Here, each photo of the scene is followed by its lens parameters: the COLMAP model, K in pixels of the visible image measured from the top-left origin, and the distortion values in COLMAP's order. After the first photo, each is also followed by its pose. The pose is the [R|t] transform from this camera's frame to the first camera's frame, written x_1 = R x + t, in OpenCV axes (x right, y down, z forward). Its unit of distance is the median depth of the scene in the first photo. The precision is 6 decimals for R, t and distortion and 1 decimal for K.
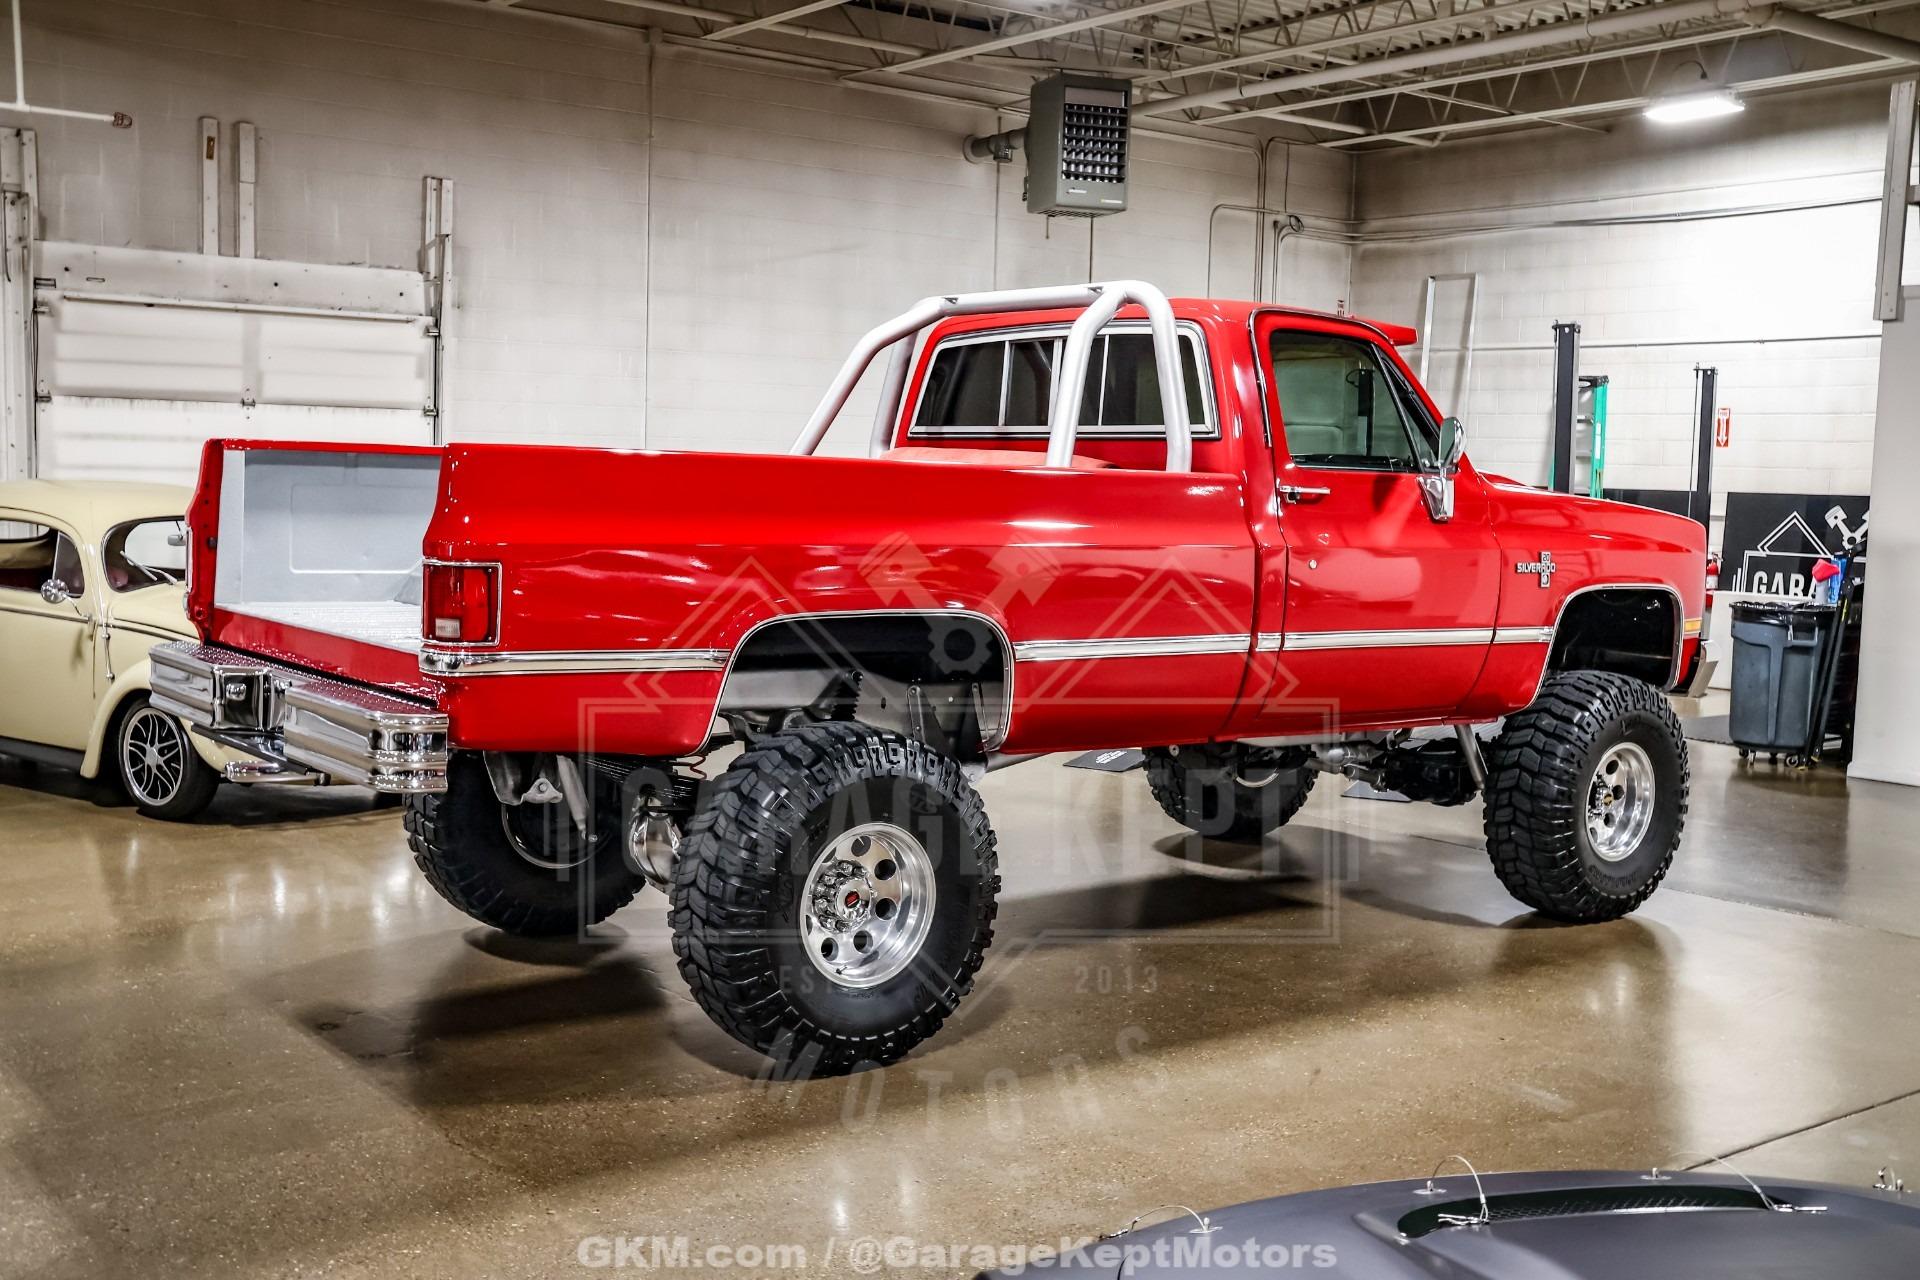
lens RADIAL K [[1902.6, 0, 960.0], [0, 1902.6, 640.0], [0, 0, 1]] dist [-0.124758, 0.220748]
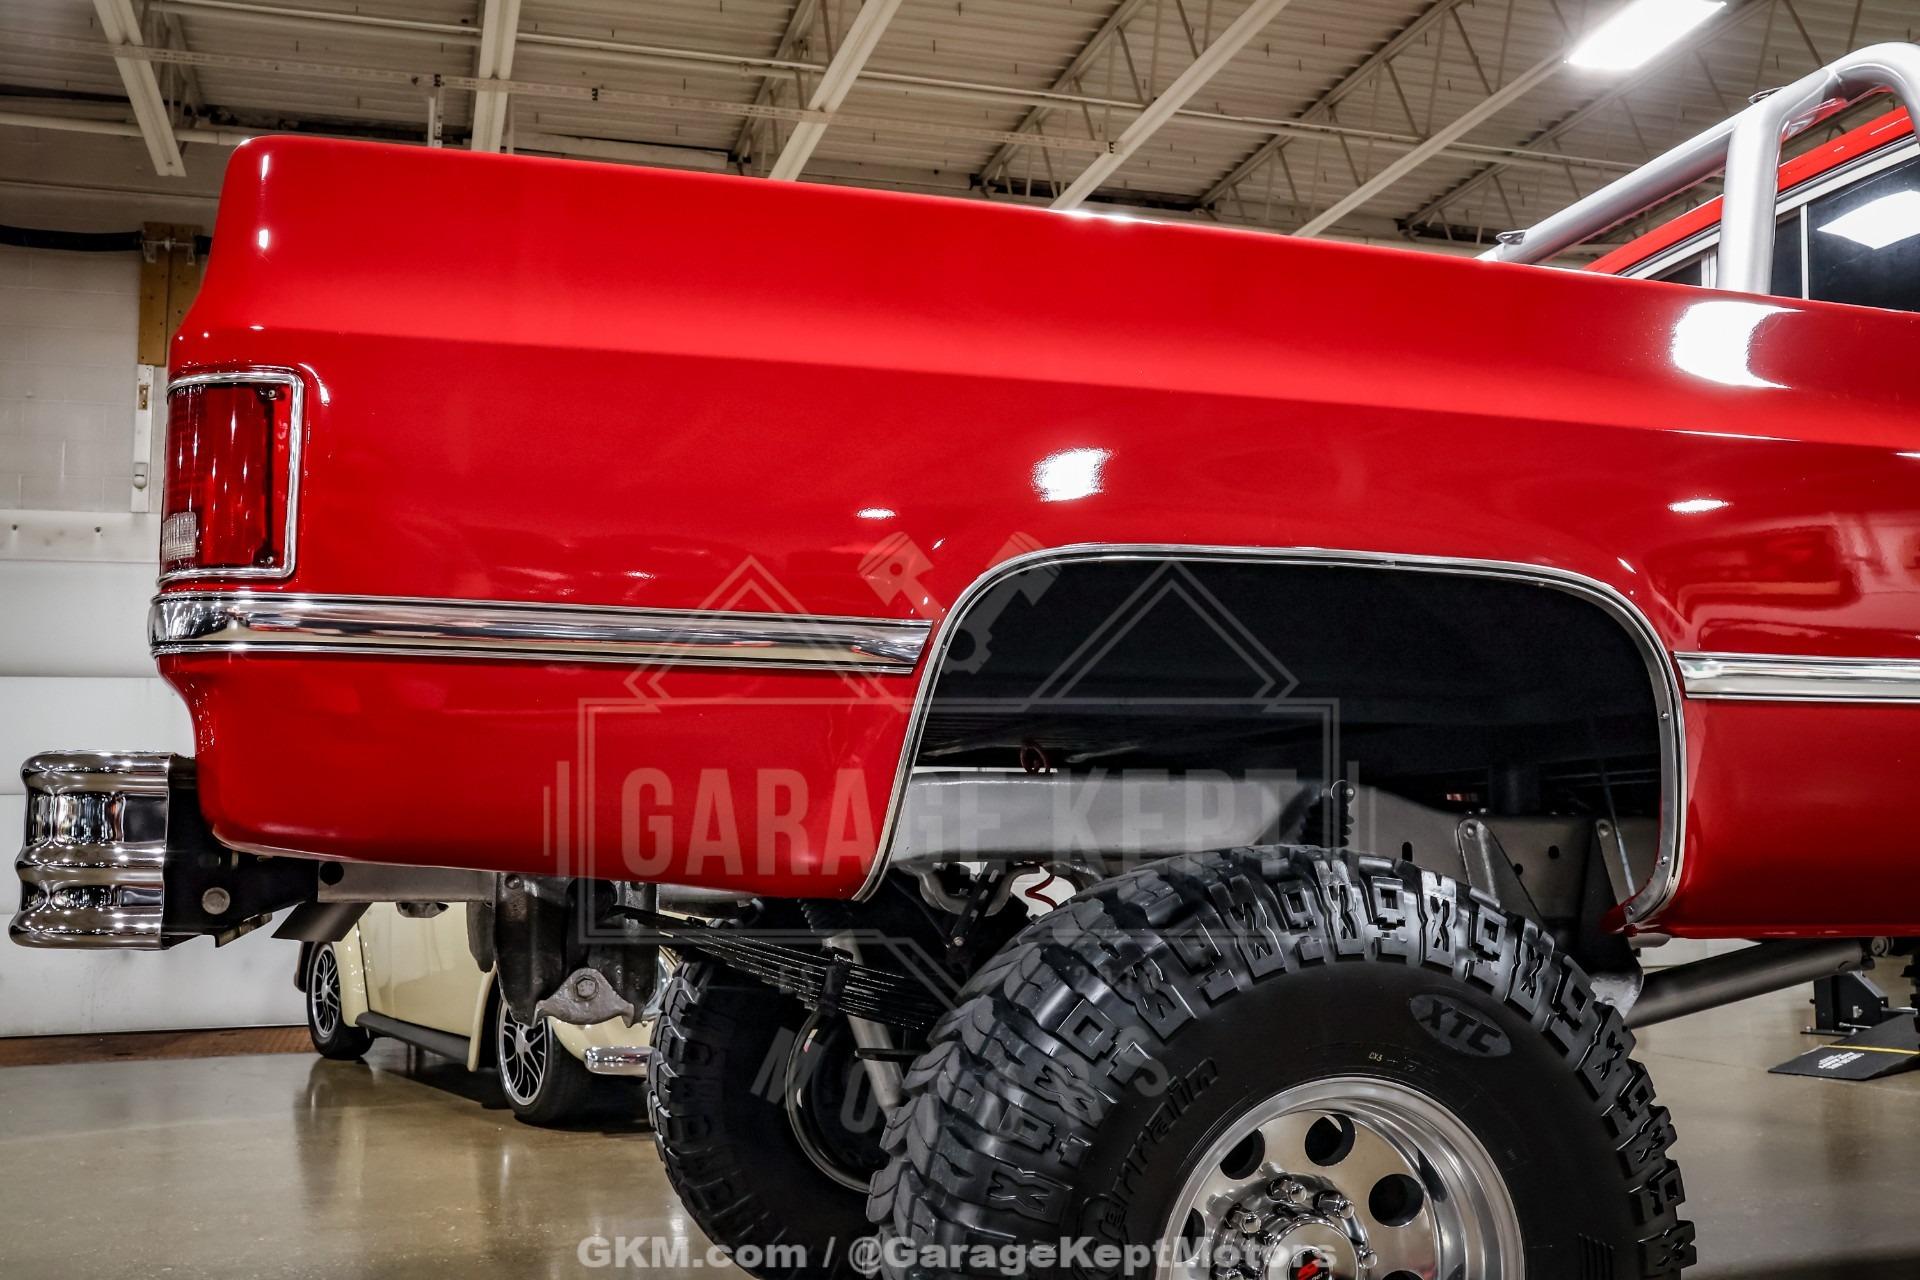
lens RADIAL K [[1727.6, 0, 960.0], [0, 1727.6, 640.0], [0, 0, 1]] dist [-0.137481, 0.161022]
pose [[0.932392, -0.084767, -0.351368, 0.012491], [0.009772, 0.977668, -0.209928, 0.078606], [0.361316, 0.192302, 0.912398, 0.608072]]
